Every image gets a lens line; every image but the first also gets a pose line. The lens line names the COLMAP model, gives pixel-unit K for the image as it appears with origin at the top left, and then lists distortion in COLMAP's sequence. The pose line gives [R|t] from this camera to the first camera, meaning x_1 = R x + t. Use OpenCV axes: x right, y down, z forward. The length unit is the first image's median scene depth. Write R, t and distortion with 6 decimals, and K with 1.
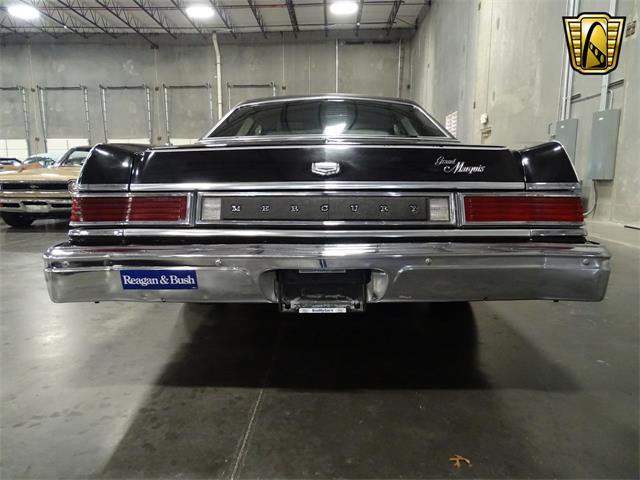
lens RADIAL K [[453.8, 0, 319.3], [0, 453.8, 242.6], [0, 0, 1]] dist [-0.016584, 0.016501]
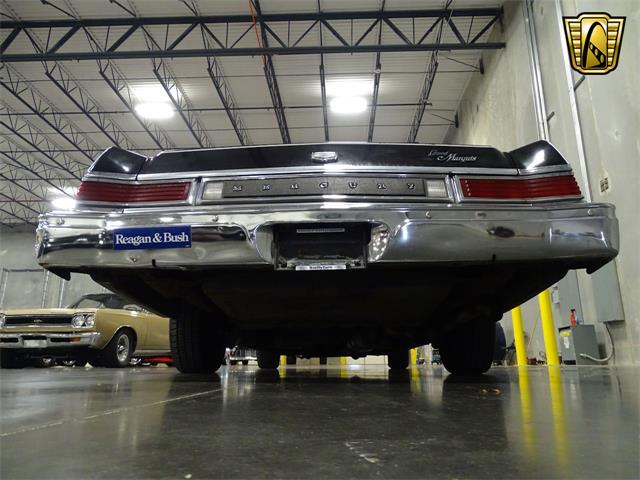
lens RADIAL K [[453.8, 0, 322.1], [0, 453.8, 243.8], [0, 0, 1]] dist [-0.016584, 0.016501]
pose [[0.999935, -0.002605, -0.011101, 0.017377], [-0.002030, 0.917353, -0.398071, 0.407380], [0.011220, 0.398067, 0.917288, 0.102556]]
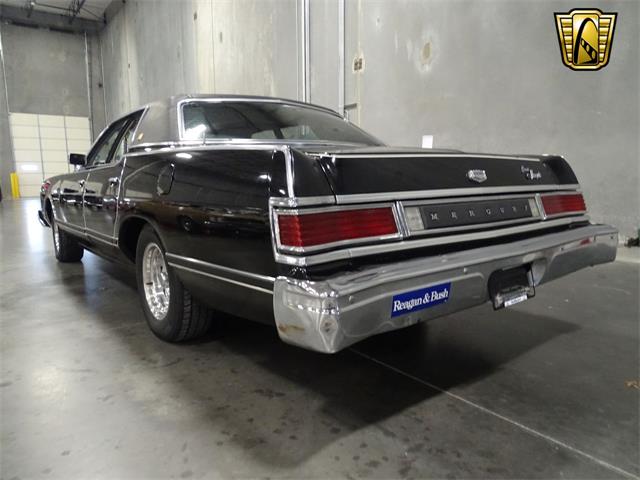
lens RADIAL K [[453.8, 0, 322.3], [0, 453.8, 243.0], [0, 0, 1]] dist [-0.016584, 0.016501]
pose [[0.773914, -0.098387, 0.625601, -0.907298], [0.105460, 0.994087, 0.025876, -0.063201], [-0.624447, 0.045950, 0.779714, 0.352215]]
